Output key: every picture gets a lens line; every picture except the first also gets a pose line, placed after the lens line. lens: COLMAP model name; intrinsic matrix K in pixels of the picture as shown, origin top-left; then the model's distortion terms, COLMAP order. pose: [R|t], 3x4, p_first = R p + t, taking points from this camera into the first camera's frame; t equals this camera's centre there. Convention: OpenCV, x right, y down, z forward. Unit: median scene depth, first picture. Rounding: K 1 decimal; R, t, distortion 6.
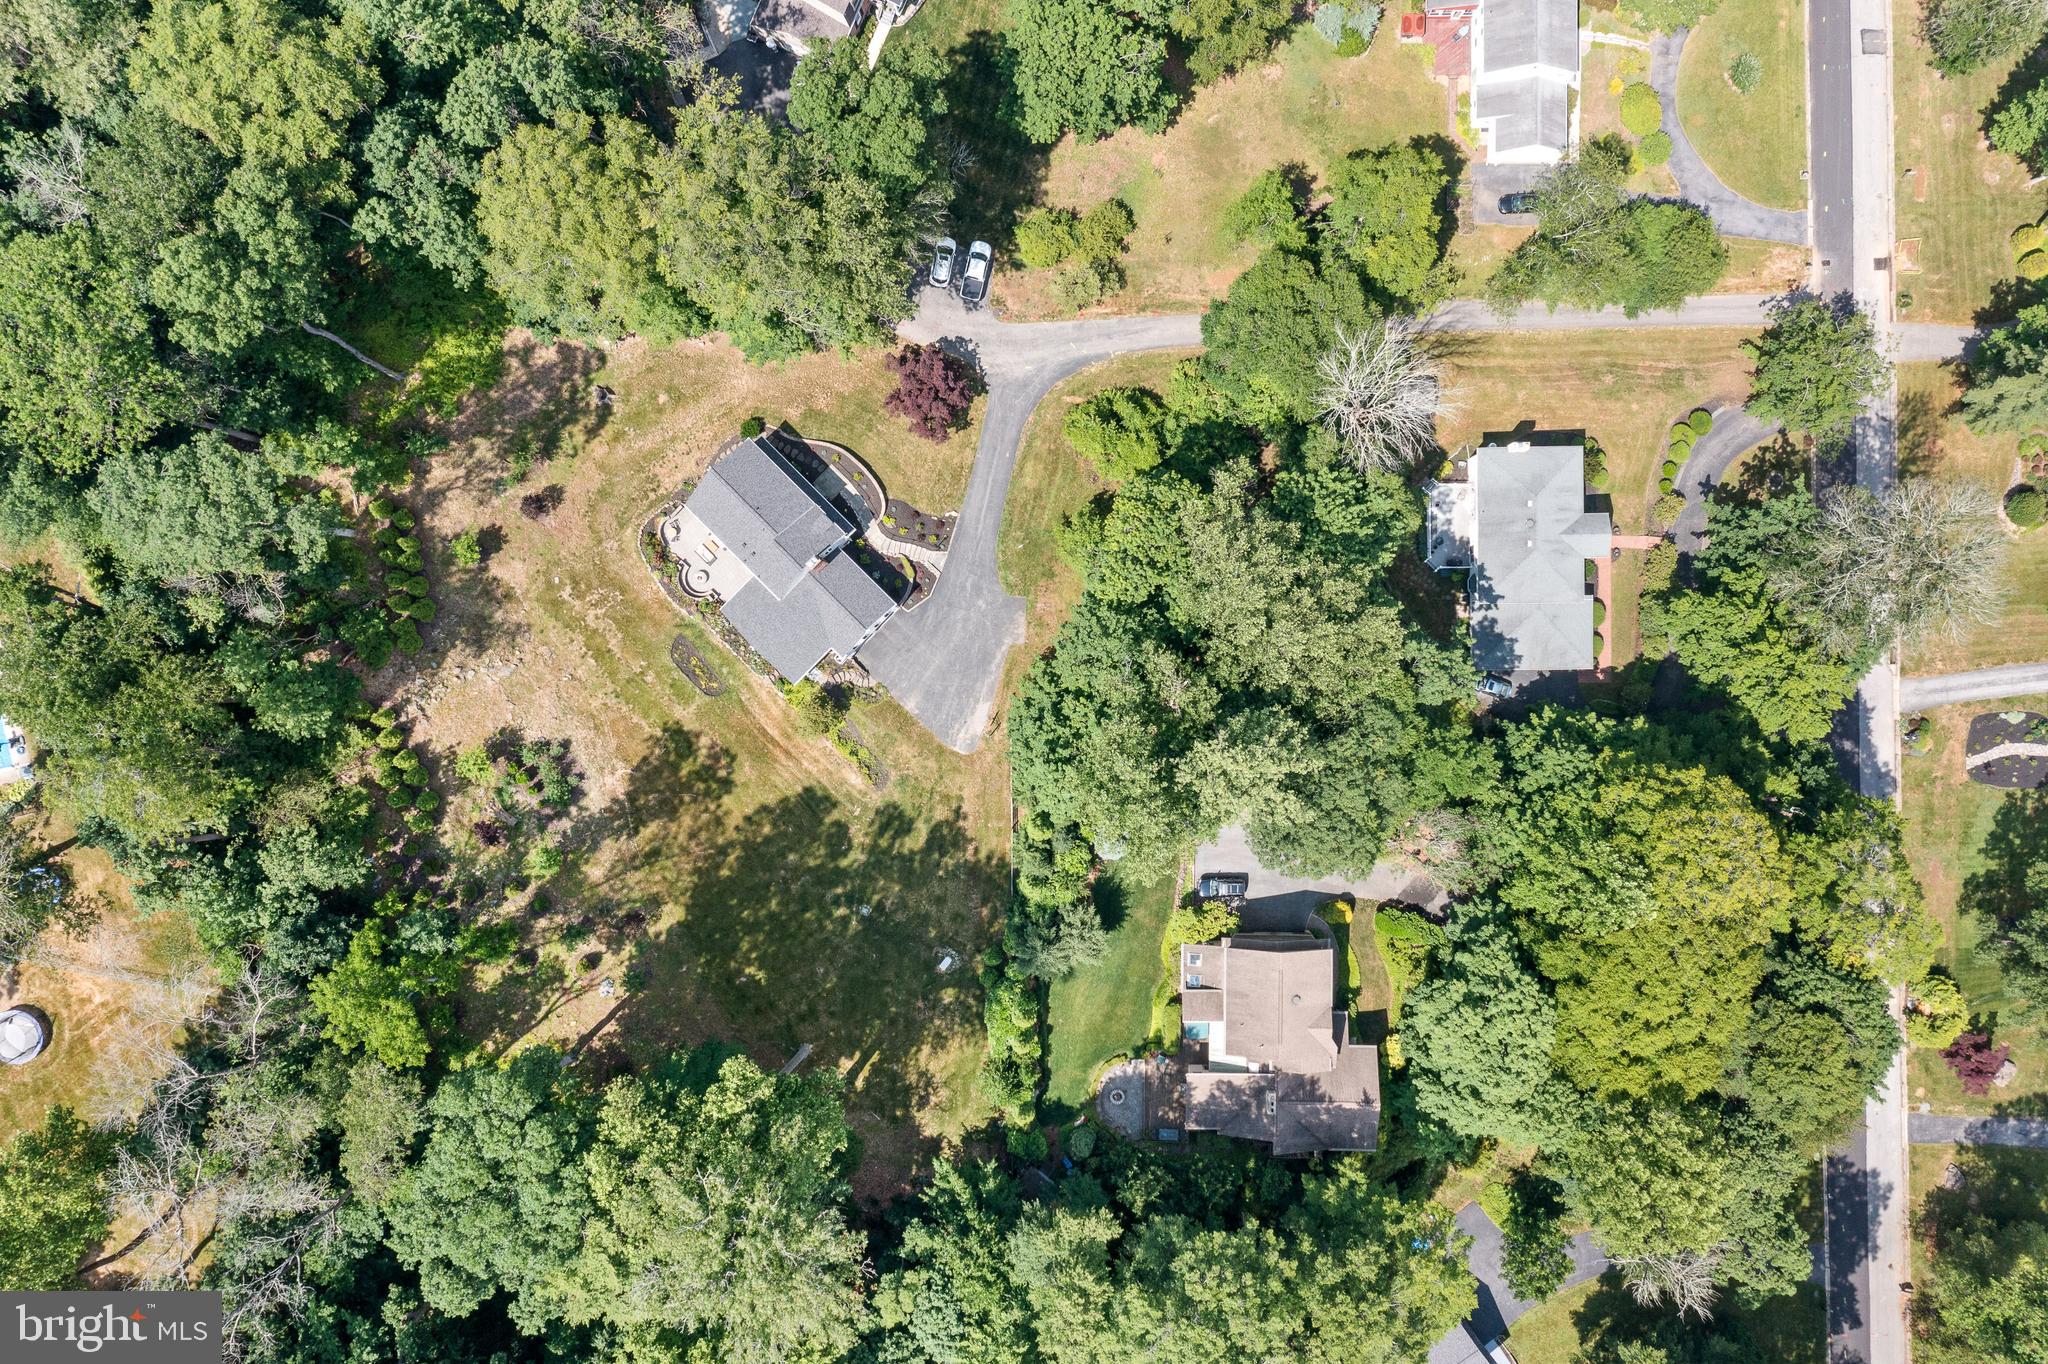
lens RADIAL K [[1621.7, 0, 1024.0], [0, 1621.7, 682.0], [0, 0, 1]] dist [-0.001721, -0.004539]
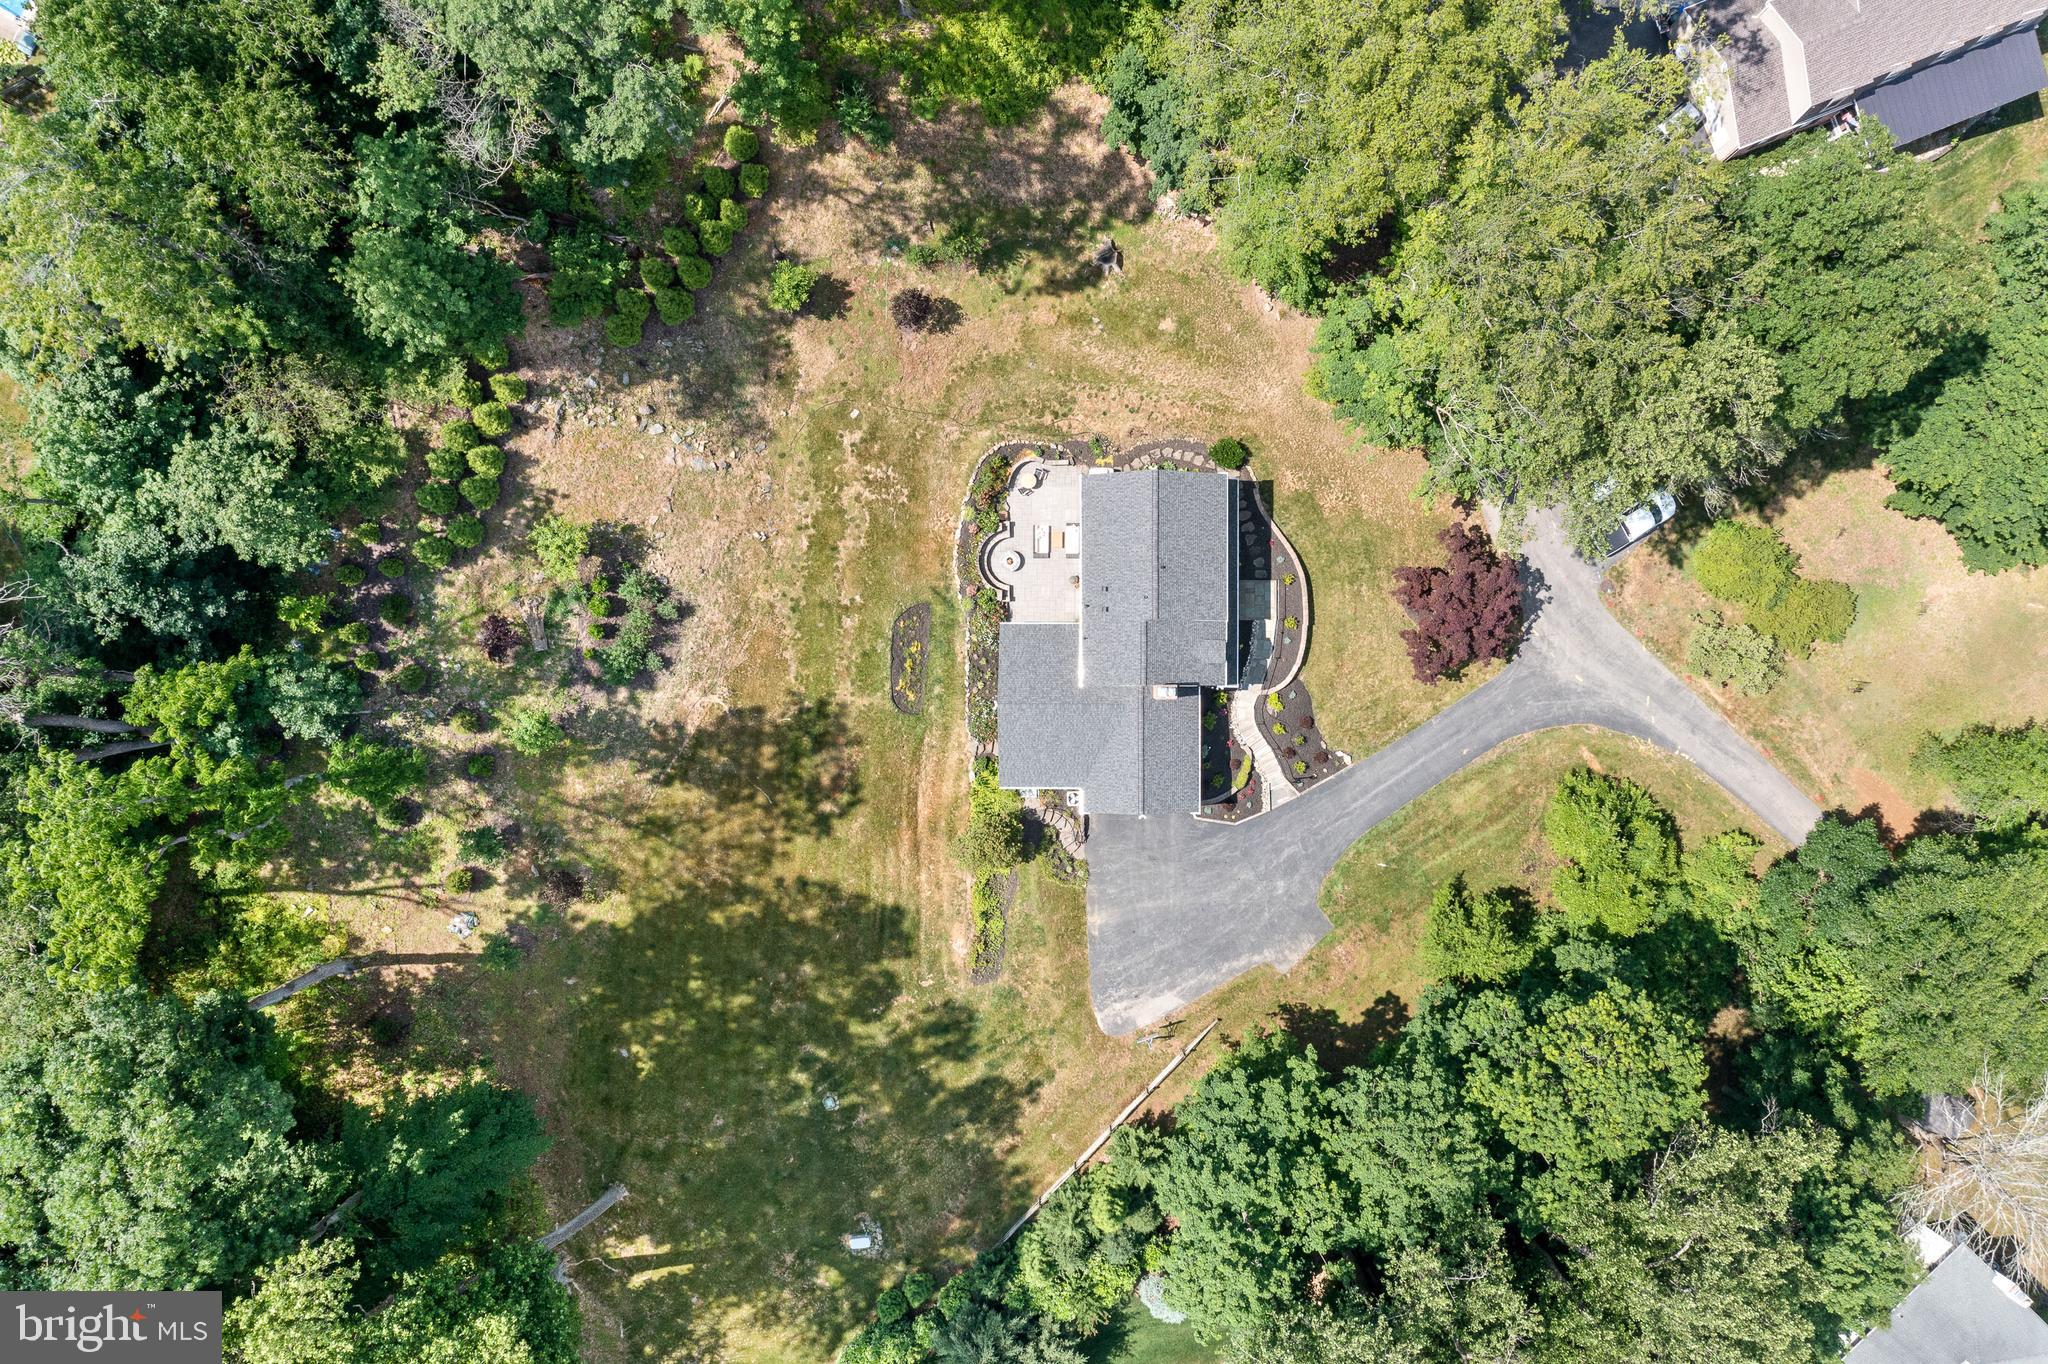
lens RADIAL K [[1621.7, 0, 1024.0], [0, 1621.7, 682.0], [0, 0, 1]] dist [-0.001721, -0.004539]
pose [[0.705520, 0.708485, 0.017044, -0.179381], [-0.708665, 0.705087, 0.025432, -0.052551], [0.006001, -0.030021, 0.999531, 0.362632]]
